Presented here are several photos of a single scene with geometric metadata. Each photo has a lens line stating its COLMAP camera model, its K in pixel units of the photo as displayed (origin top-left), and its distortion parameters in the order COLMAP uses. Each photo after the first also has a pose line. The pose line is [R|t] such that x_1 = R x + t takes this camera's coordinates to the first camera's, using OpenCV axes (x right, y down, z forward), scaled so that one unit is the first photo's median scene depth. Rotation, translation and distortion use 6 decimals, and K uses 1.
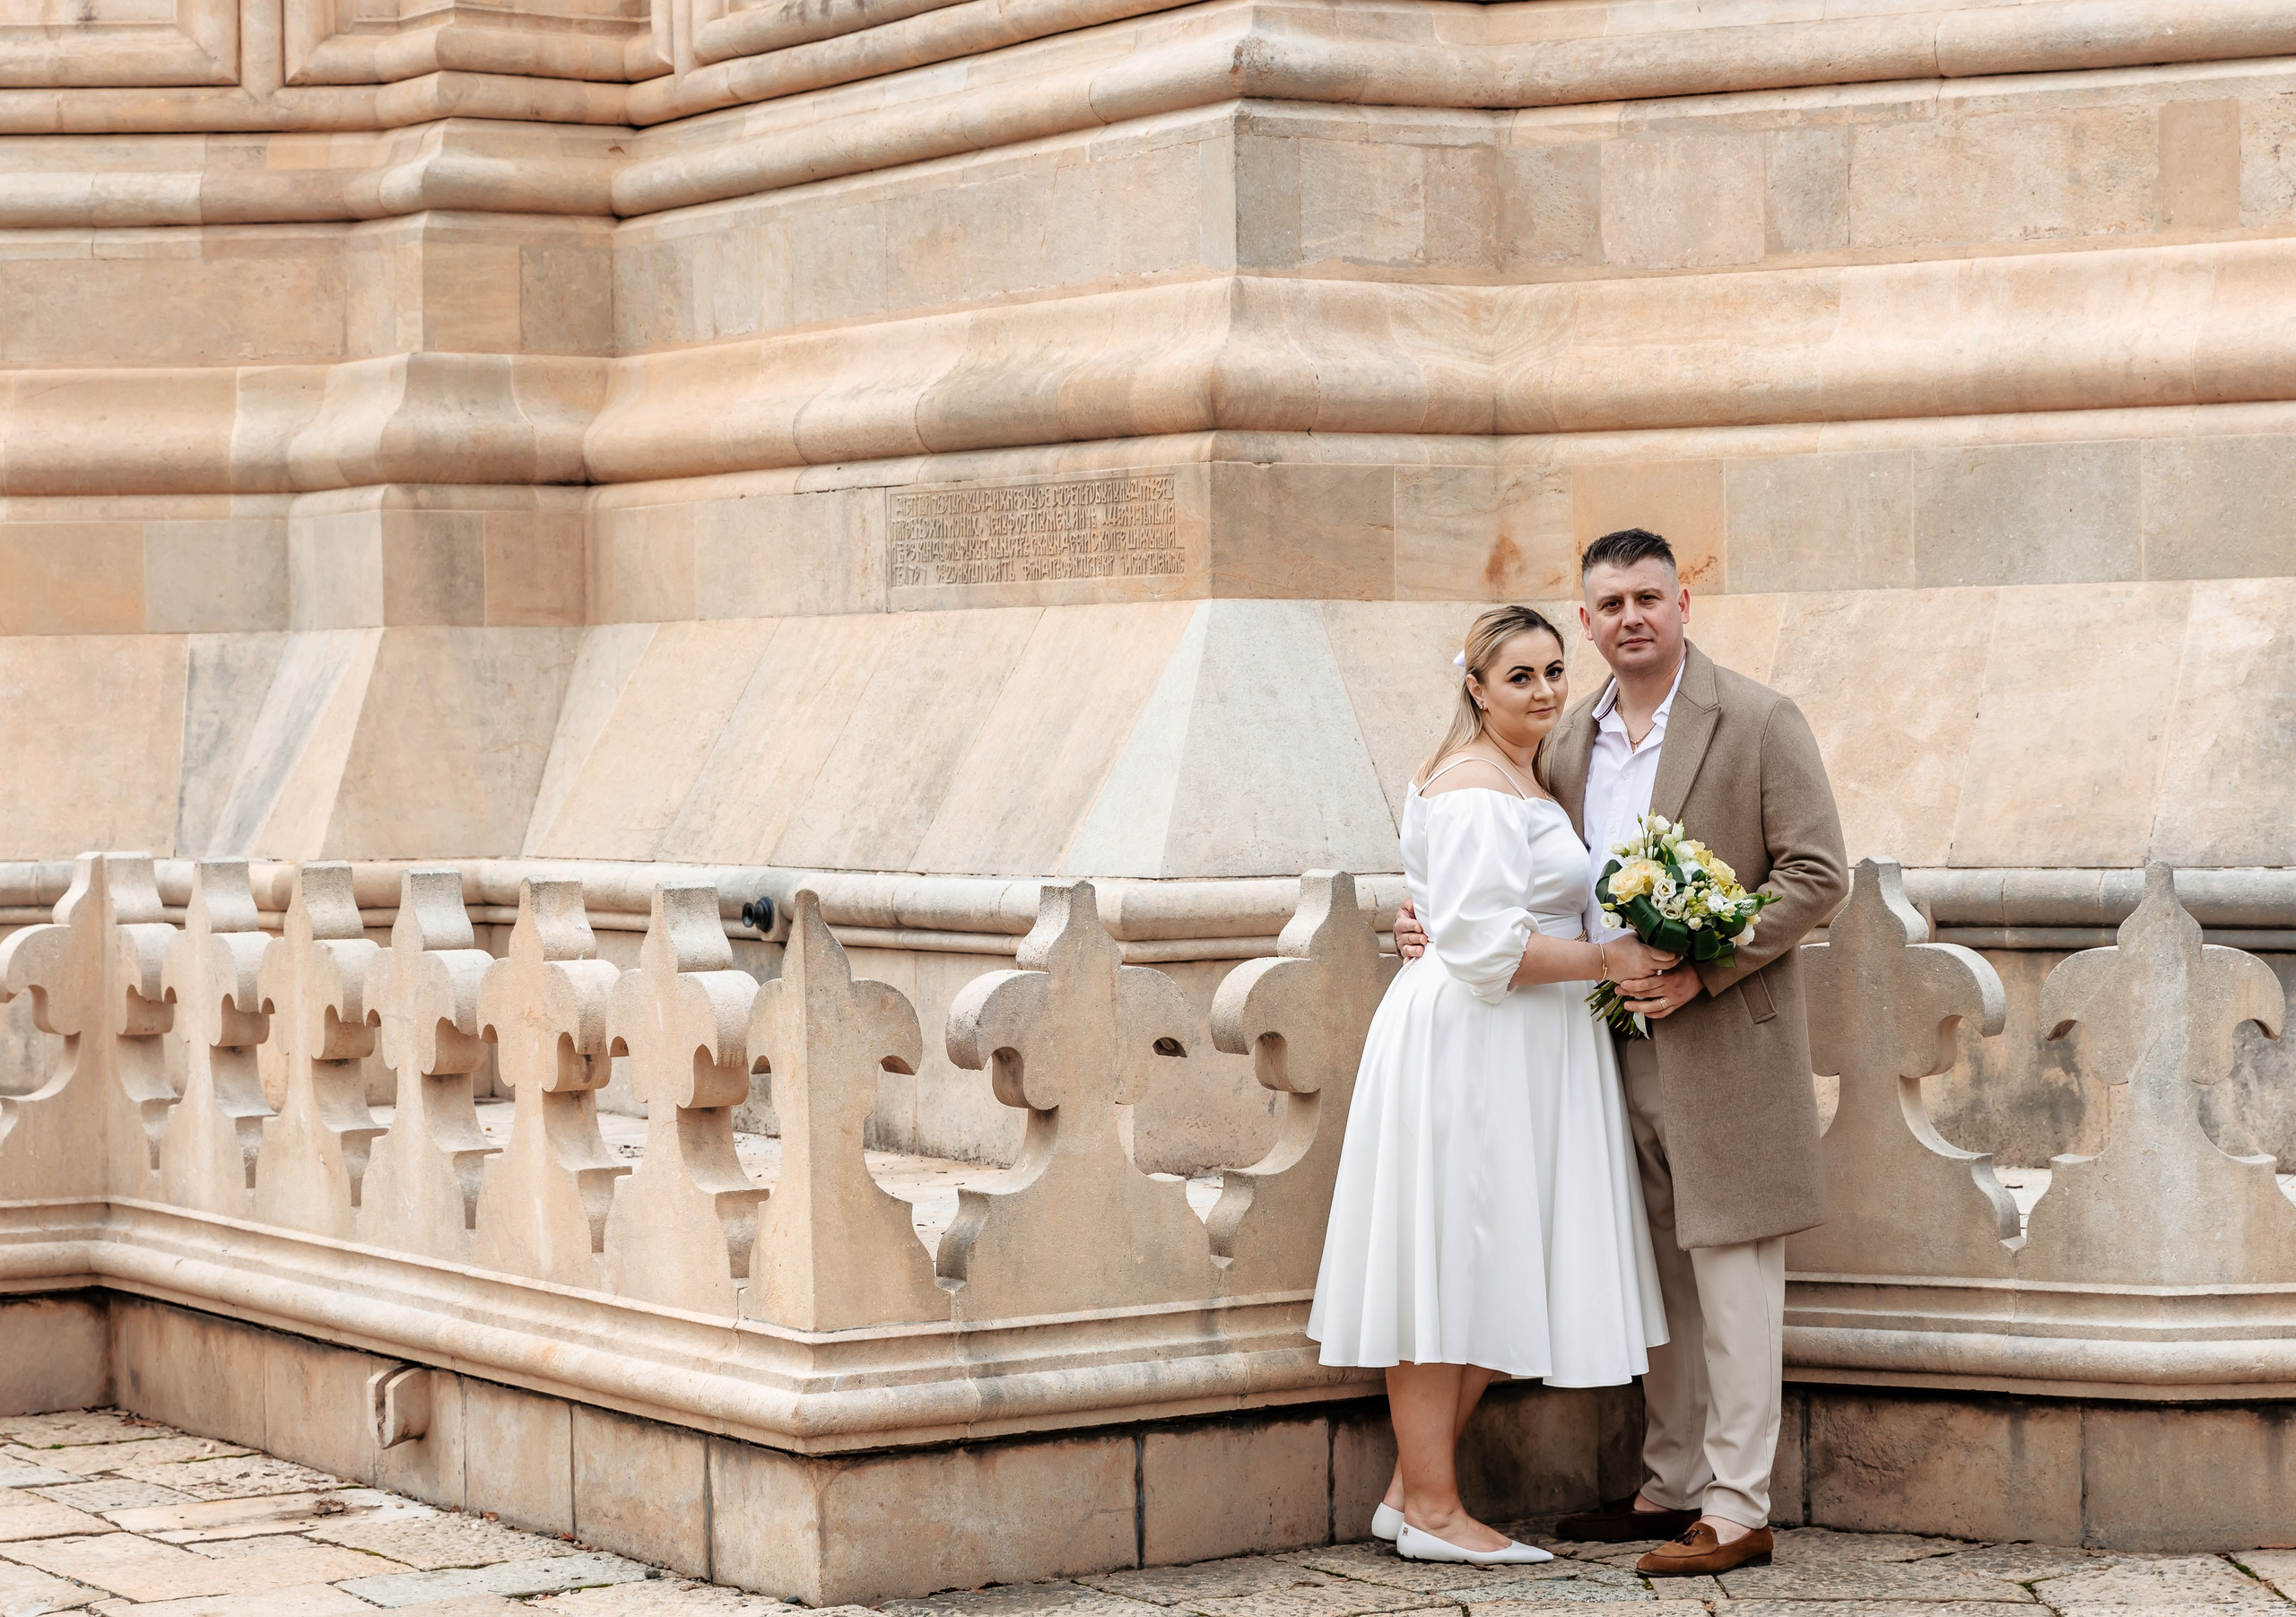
lens RADIAL K [[5574.0, 0, 1148.0], [0, 5574.0, 808.5], [0, 0, 1]] dist [-0.039990, 0.191895]
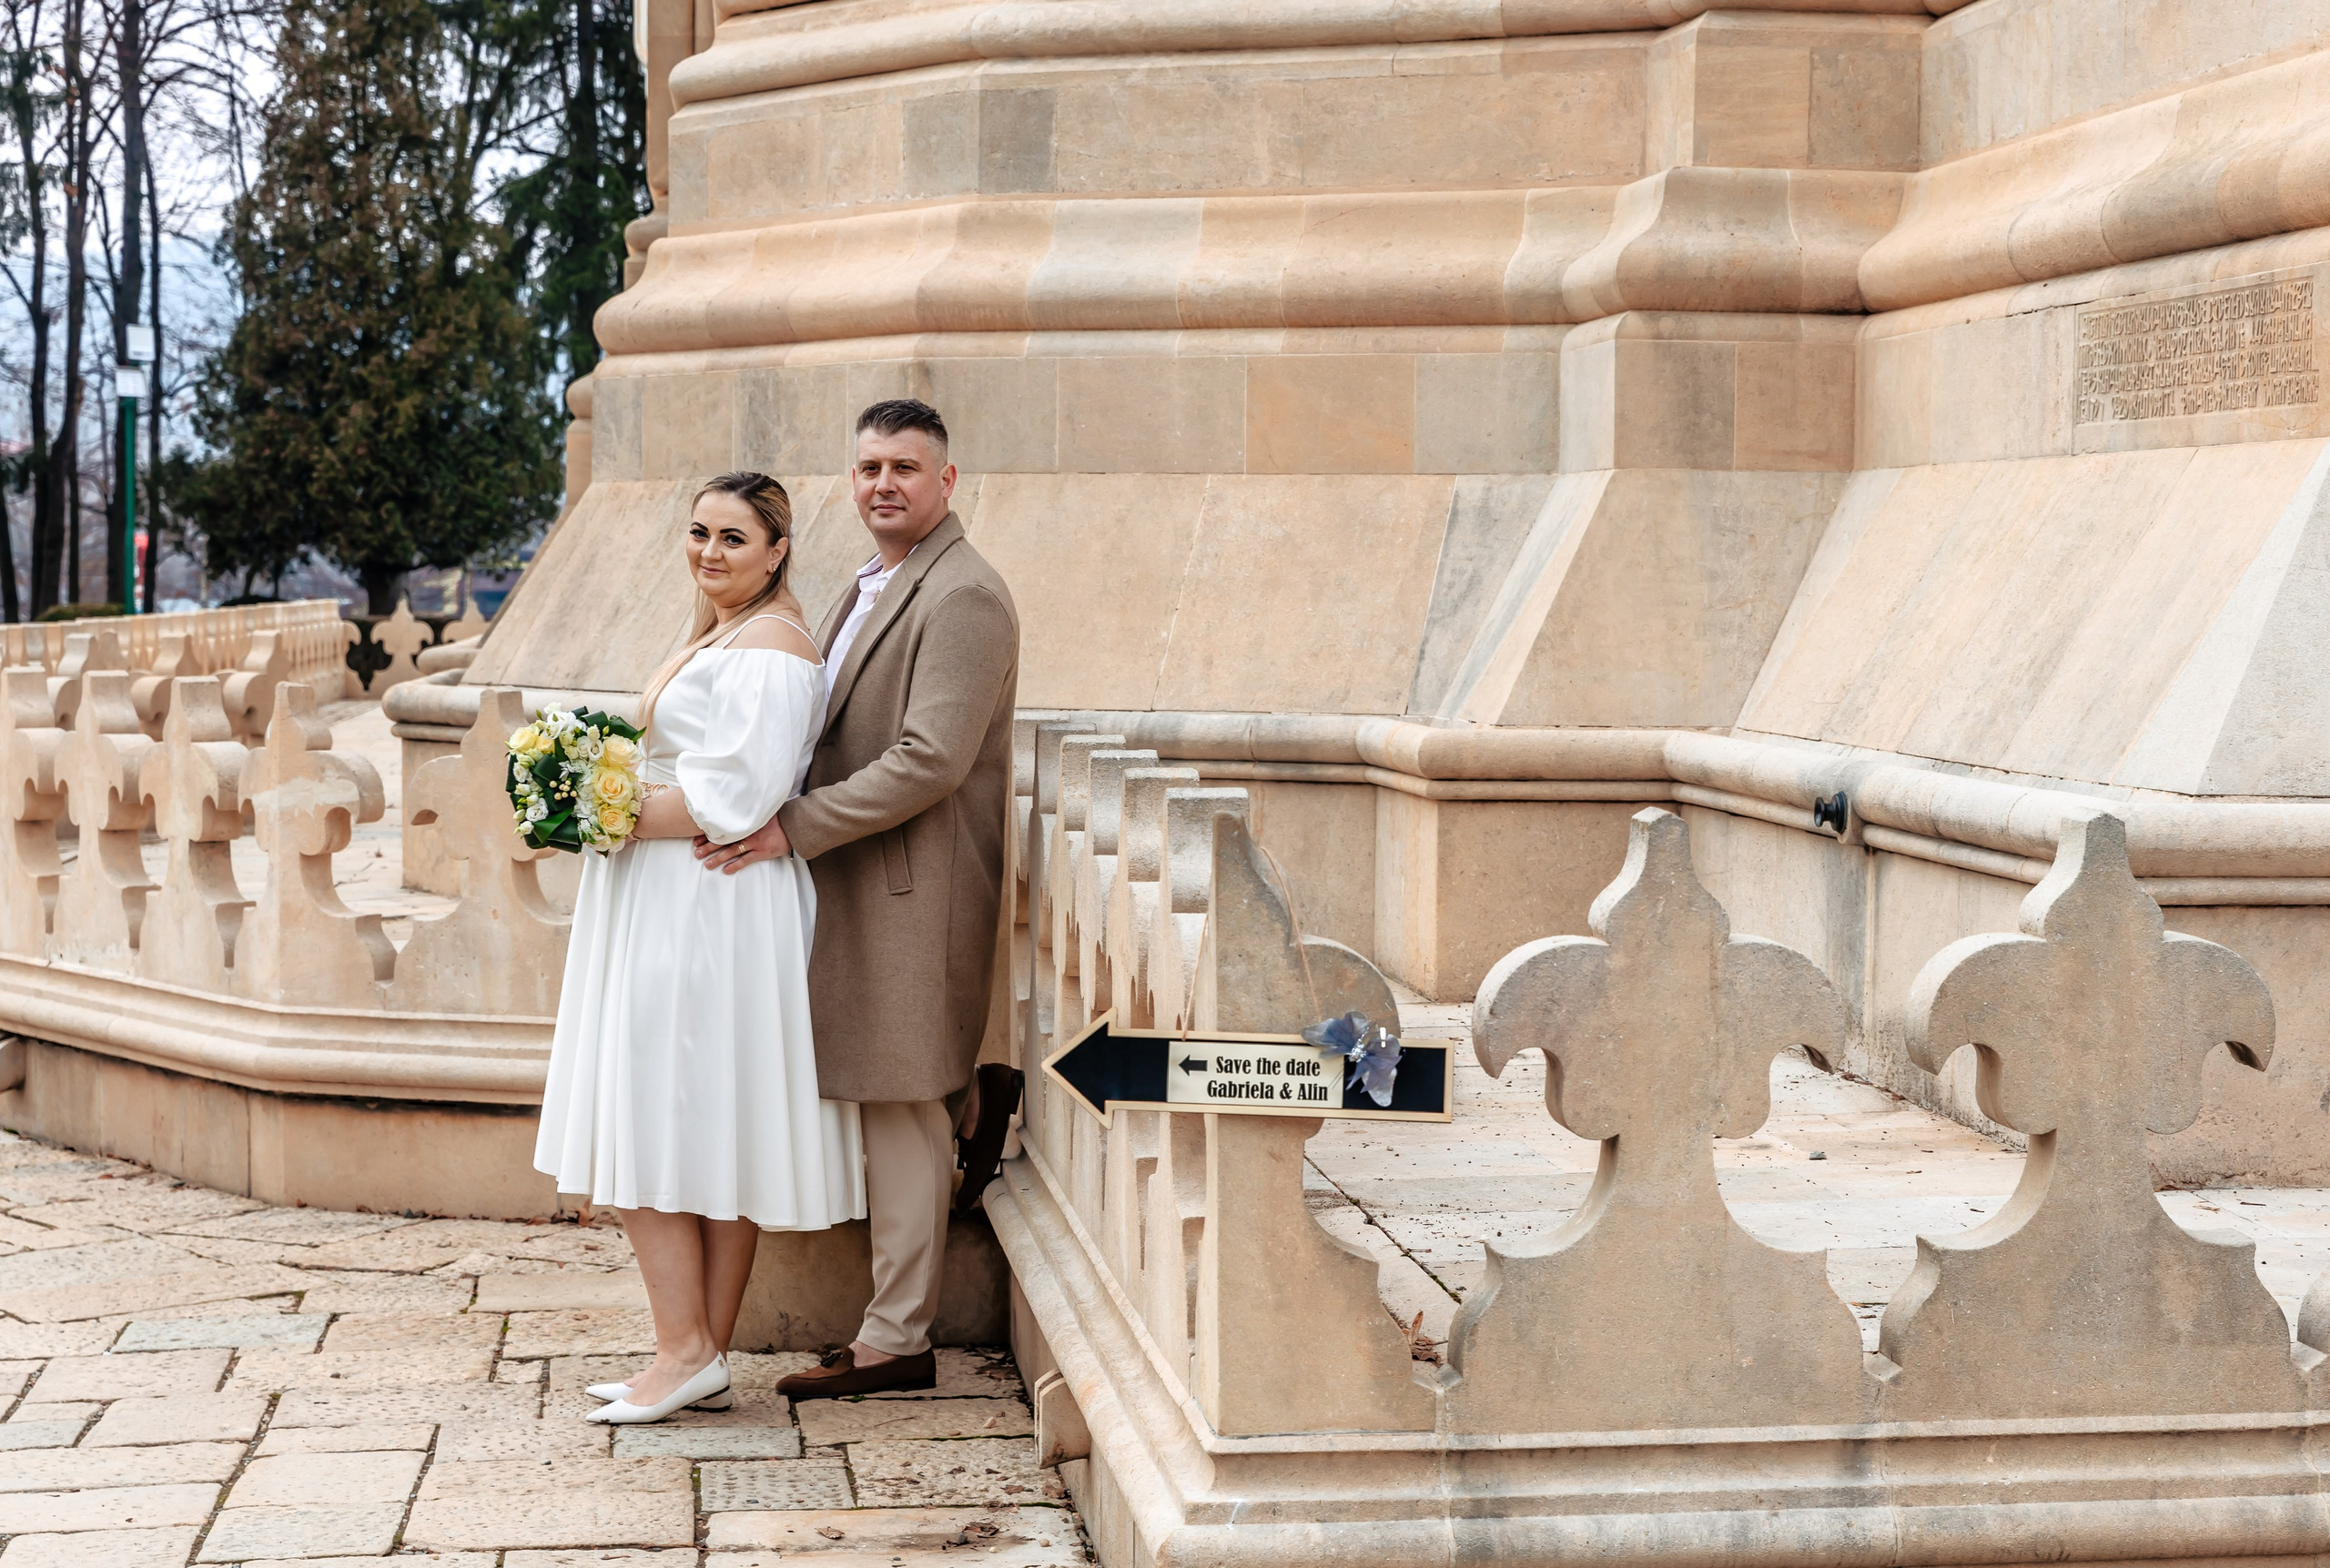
lens RADIAL K [[4595.4, 0, 1165.0], [0, 4595.4, 784.0], [0, 0, 1]] dist [-0.003346, 0.203305]
pose [[0.910956, 0.041155, -0.410446, 0.126279], [-0.028996, 0.998938, 0.035807, -0.007217], [0.411484, -0.020718, 0.911181, 0.344349]]
